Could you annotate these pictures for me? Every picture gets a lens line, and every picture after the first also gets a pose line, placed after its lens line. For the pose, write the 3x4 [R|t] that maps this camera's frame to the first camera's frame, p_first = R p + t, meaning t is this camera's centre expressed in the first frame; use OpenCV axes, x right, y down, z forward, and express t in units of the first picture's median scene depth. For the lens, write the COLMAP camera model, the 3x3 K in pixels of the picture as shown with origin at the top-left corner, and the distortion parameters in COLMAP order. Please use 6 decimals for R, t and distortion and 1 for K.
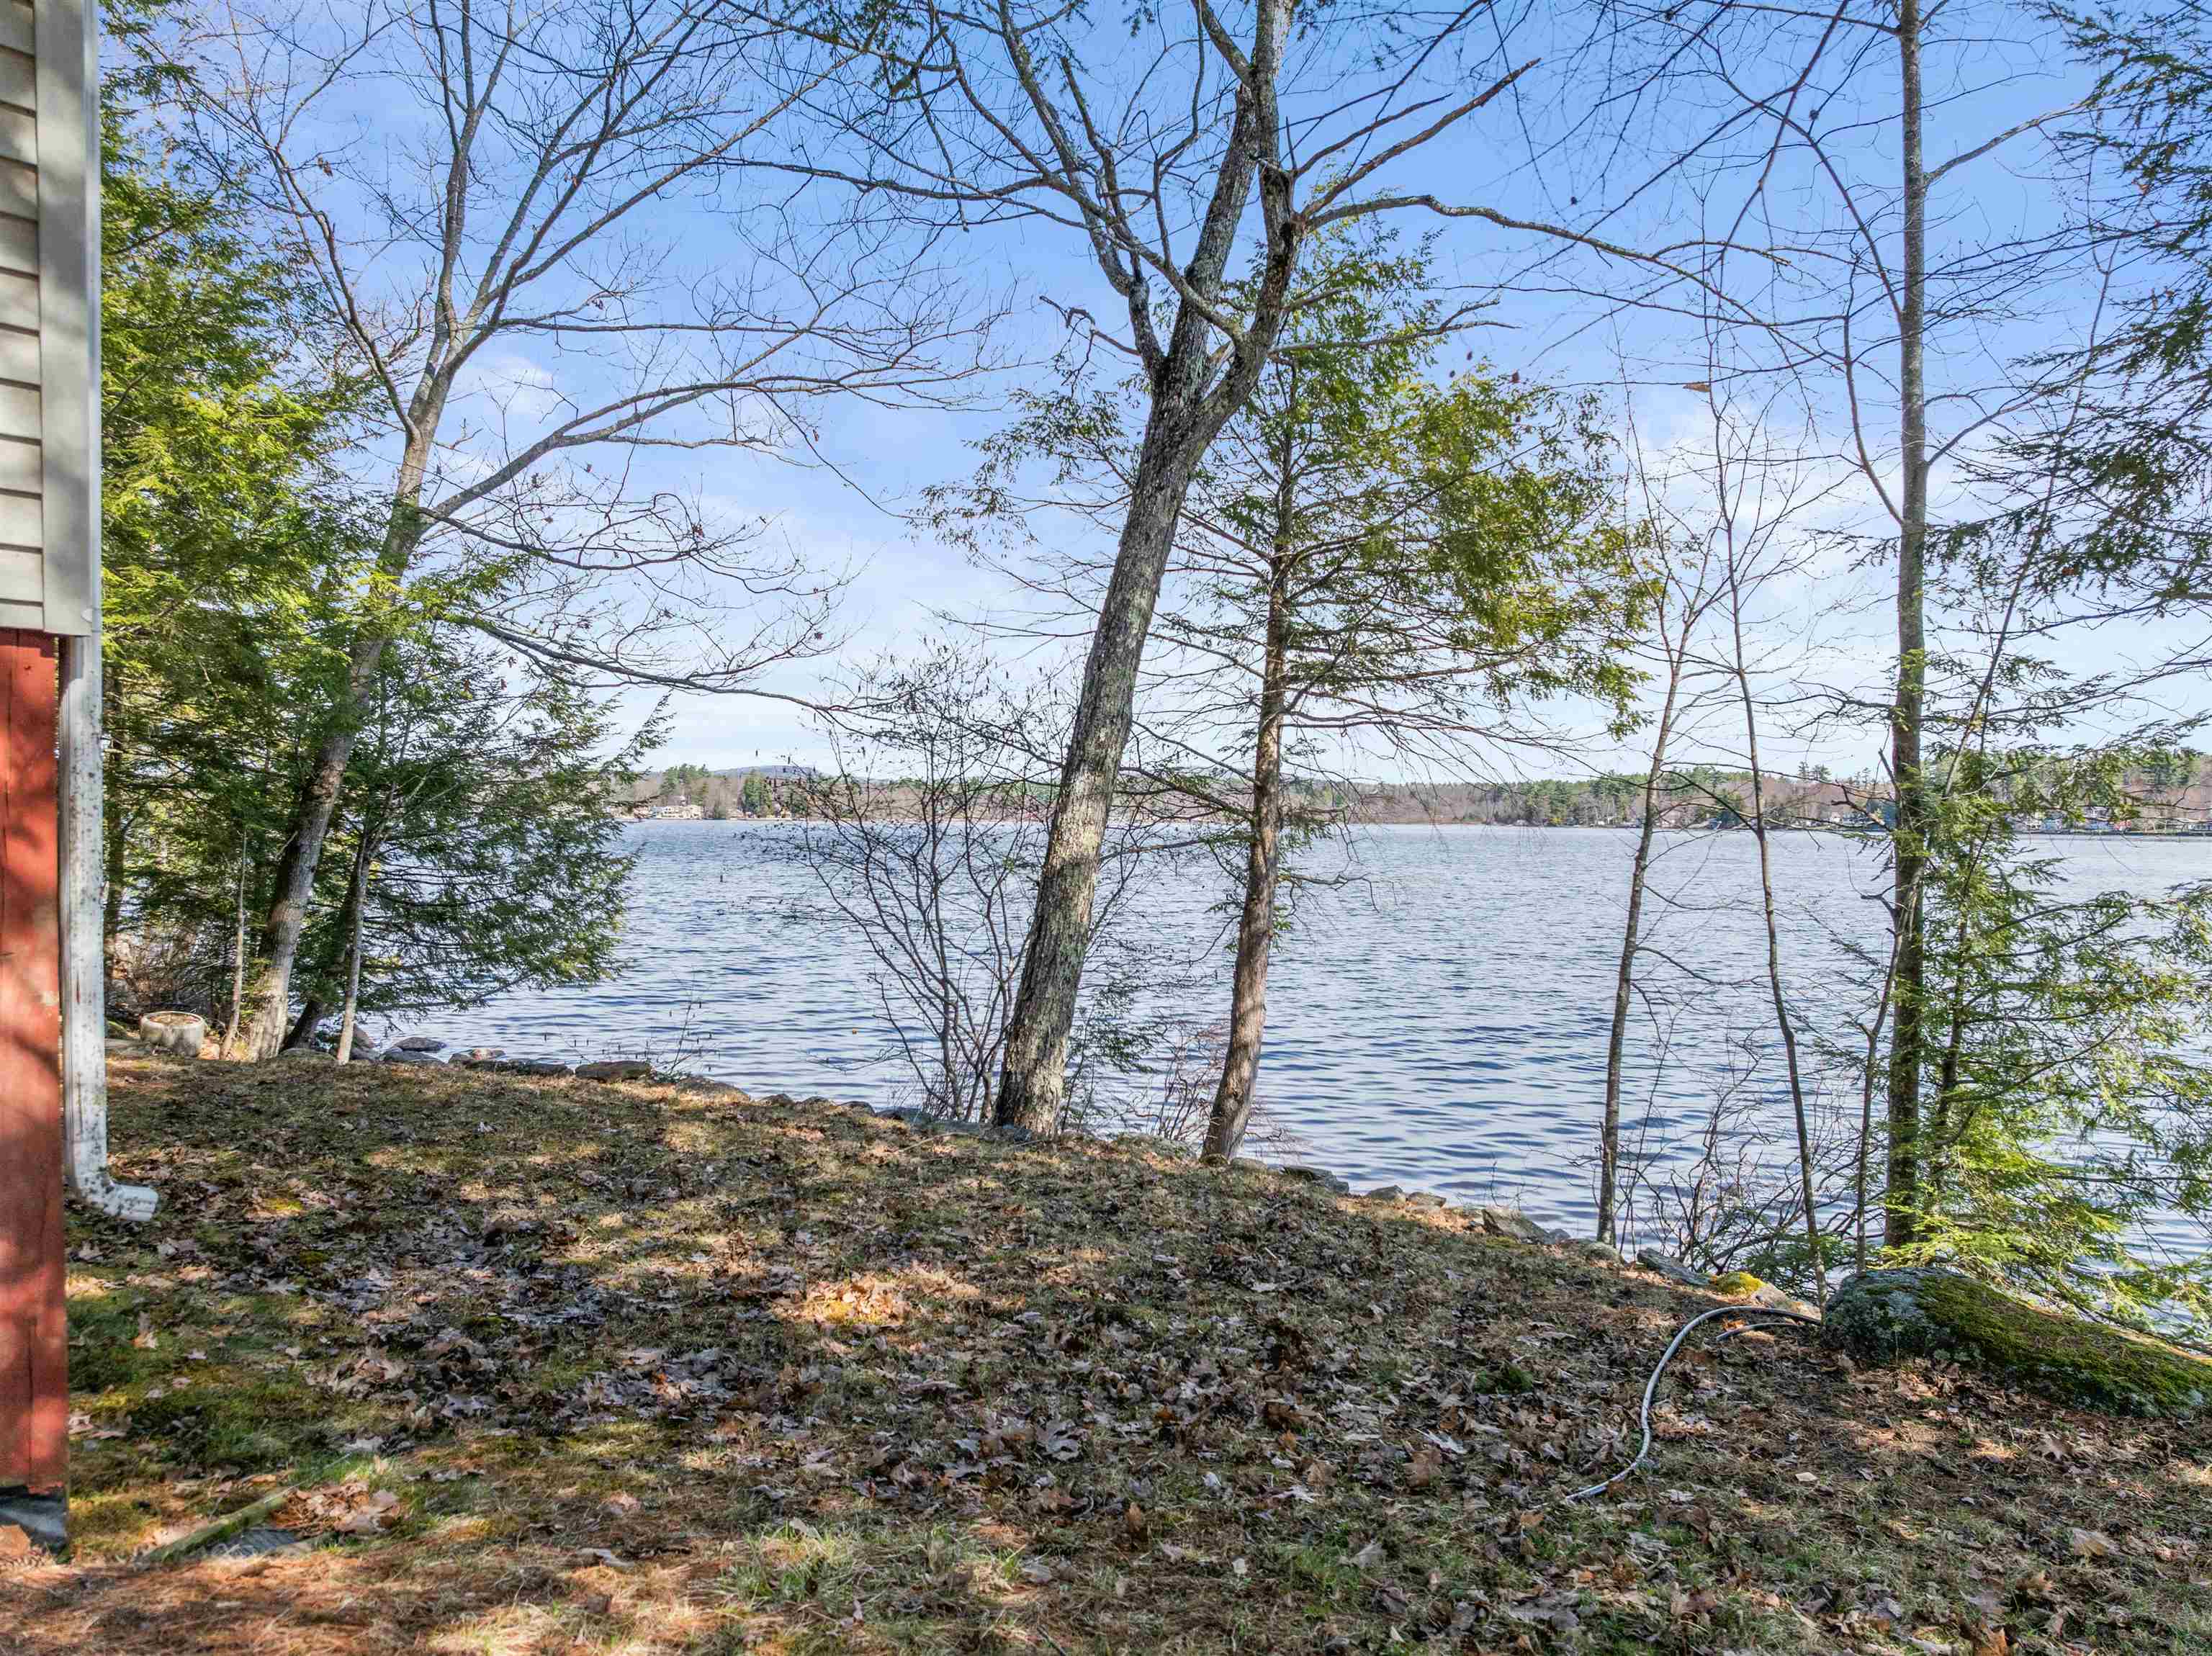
lens RADIAL K [[1651.1, 0, 1101.5], [0, 1651.1, 814.2], [0, 0, 1]] dist [-0.023953, -0.039519]
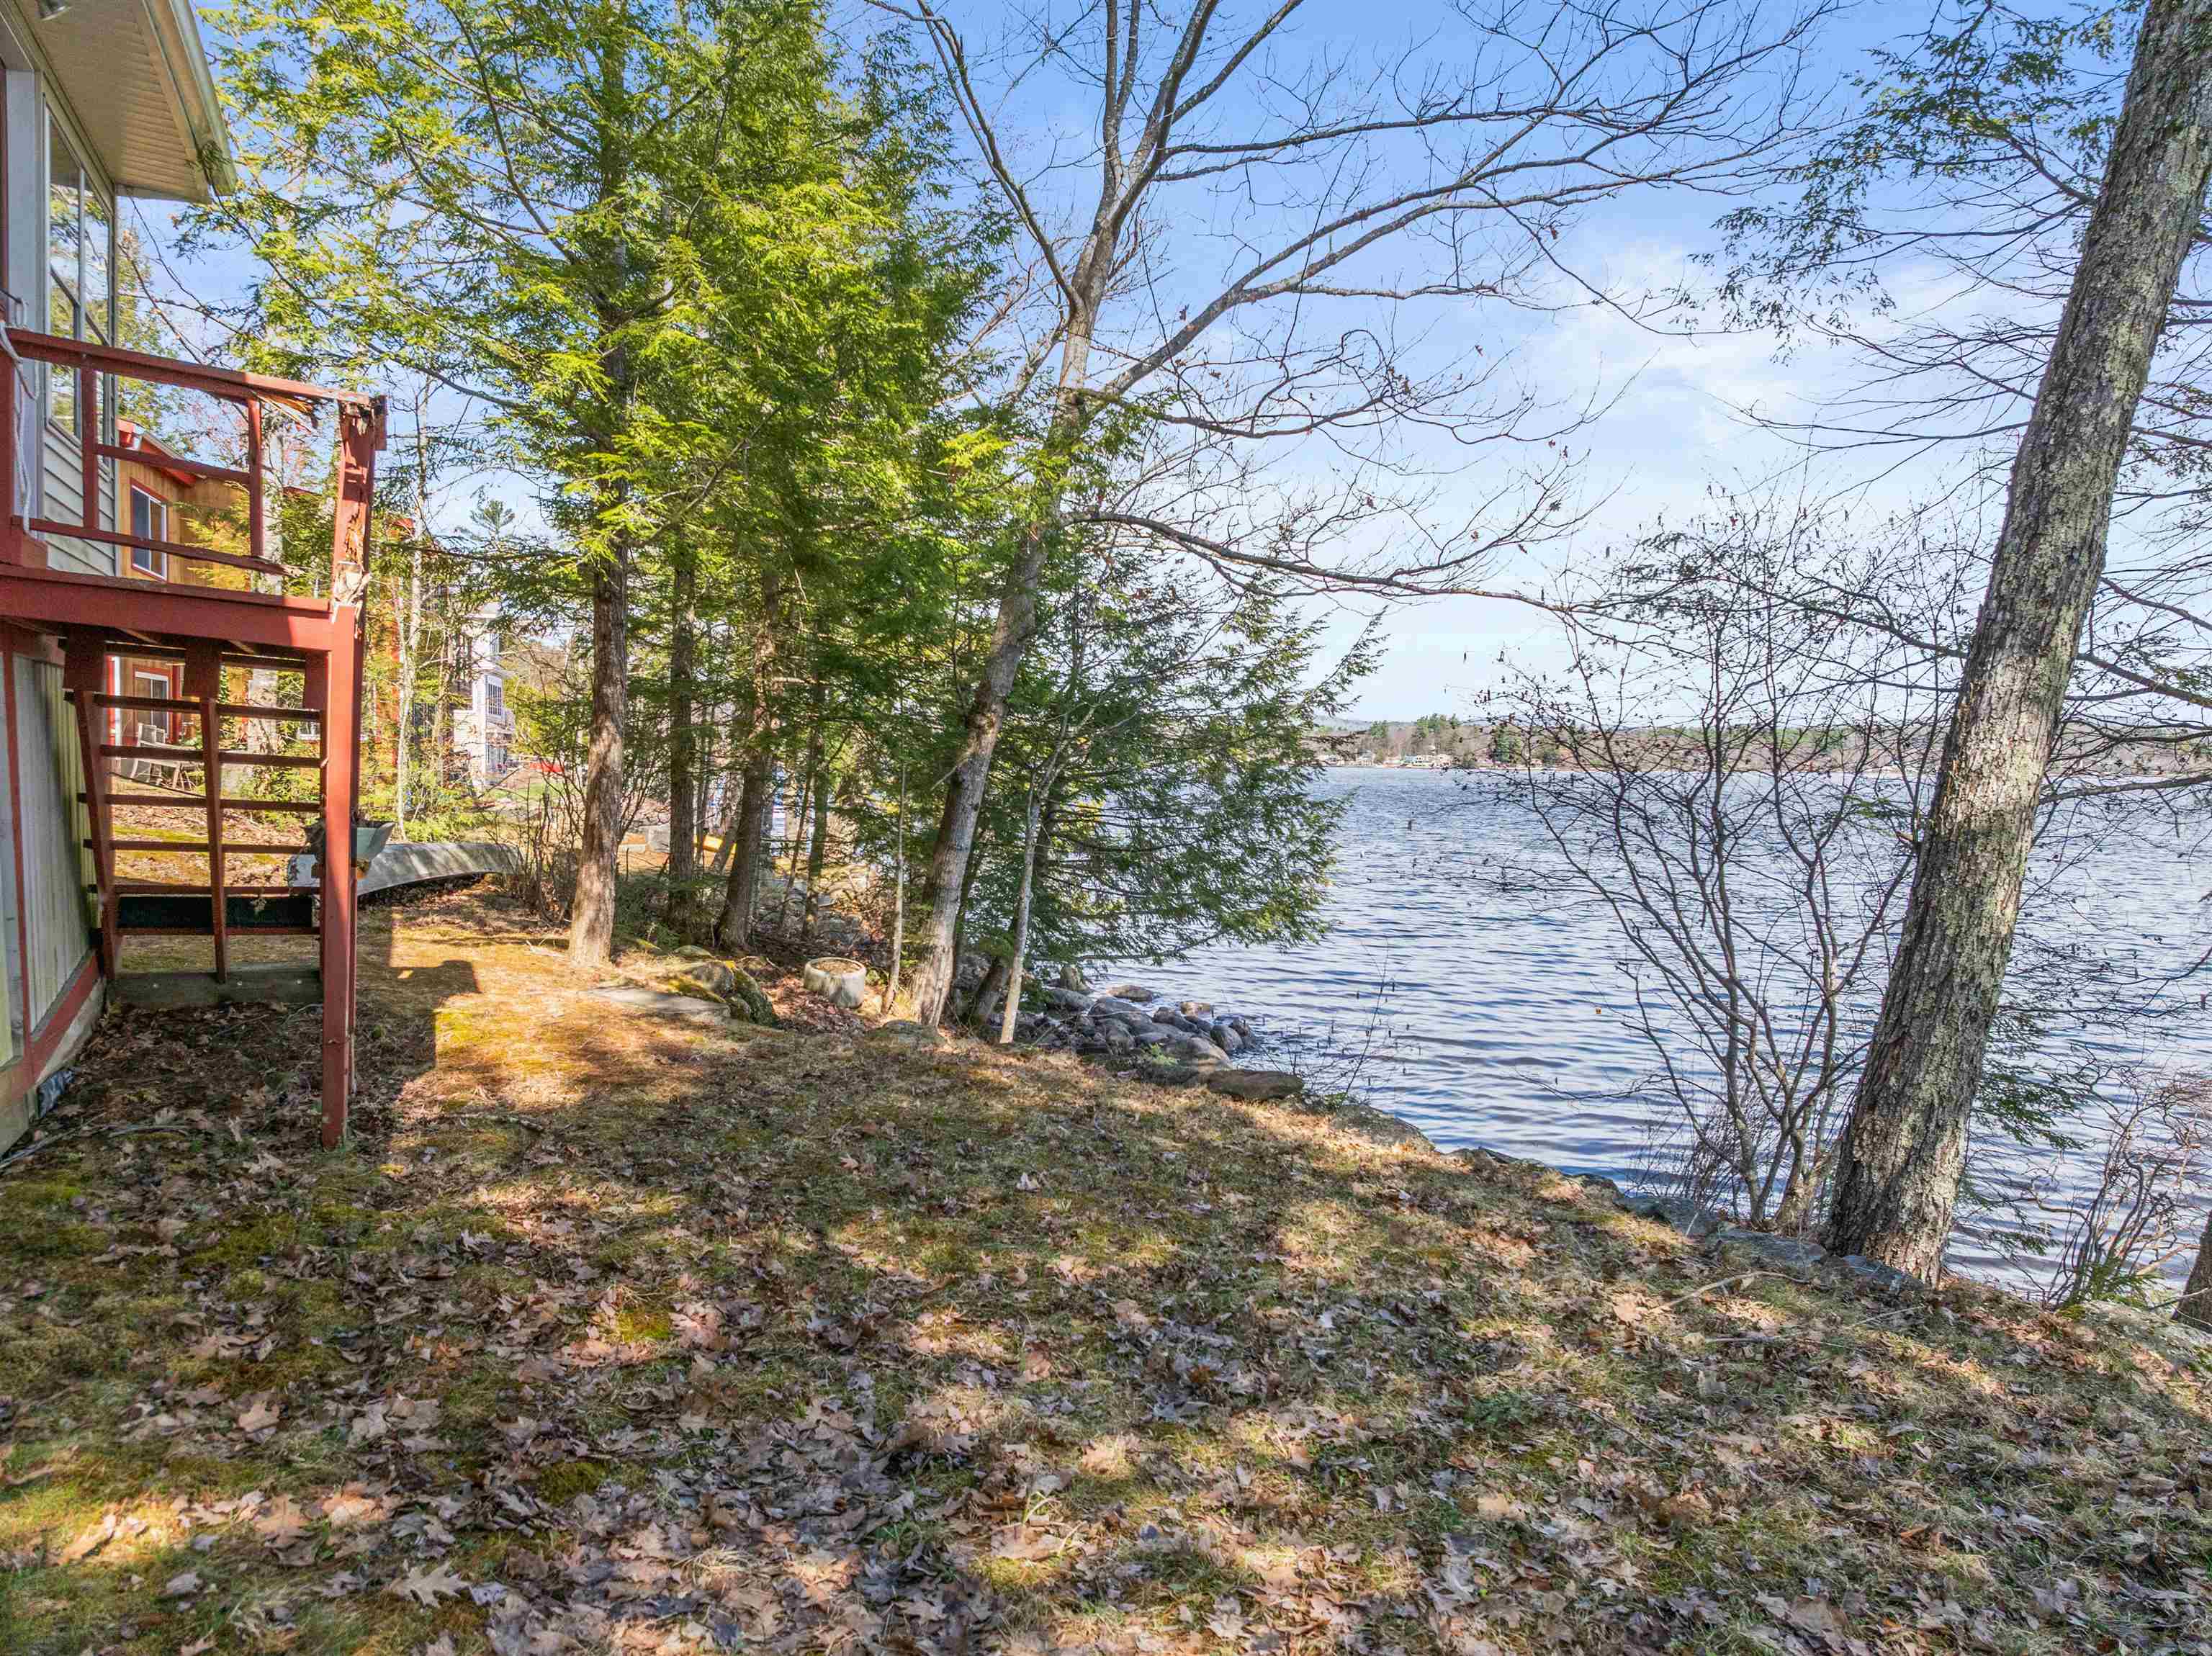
lens RADIAL K [[1651.1, 0, 1101.5], [0, 1651.1, 814.2], [0, 0, 1]] dist [-0.023953, -0.039519]
pose [[0.901844, 0.017967, -0.431688, -0.037097], [-0.004744, 0.999487, 0.031688, 0.010734], [0.432036, -0.026530, 0.901466, 0.271131]]
